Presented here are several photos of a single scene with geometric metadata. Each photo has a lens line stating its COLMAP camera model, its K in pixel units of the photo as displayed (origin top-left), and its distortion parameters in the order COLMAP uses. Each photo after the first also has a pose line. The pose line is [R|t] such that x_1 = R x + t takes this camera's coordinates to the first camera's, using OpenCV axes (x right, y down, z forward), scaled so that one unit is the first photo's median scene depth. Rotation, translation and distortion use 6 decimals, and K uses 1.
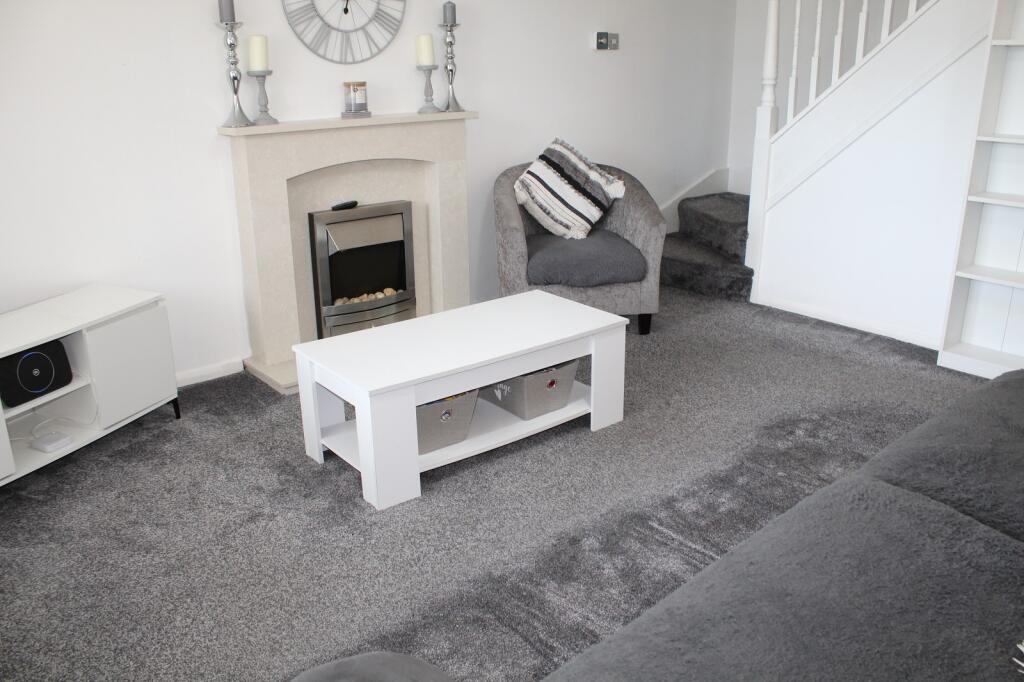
lens RADIAL K [[857.1, 0, 529.1], [0, 857.1, 339.6], [0, 0, 1]] dist [-0.111871, 0.110918]
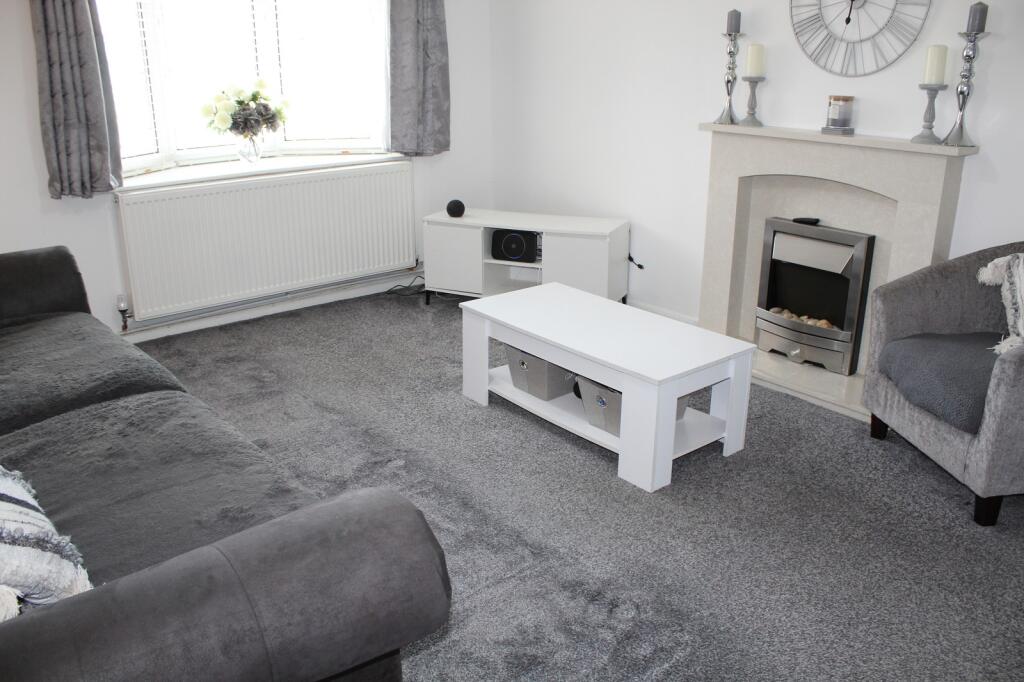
lens RADIAL K [[857.1, 0, 529.1], [0, 857.1, 339.6], [0, 0, 1]] dist [-0.111871, 0.110918]
pose [[-0.009165, 0.322927, -0.946380, 0.773478], [-0.334999, 0.890737, 0.307184, -0.234798], [0.942174, 0.319852, 0.100017, 0.668714]]
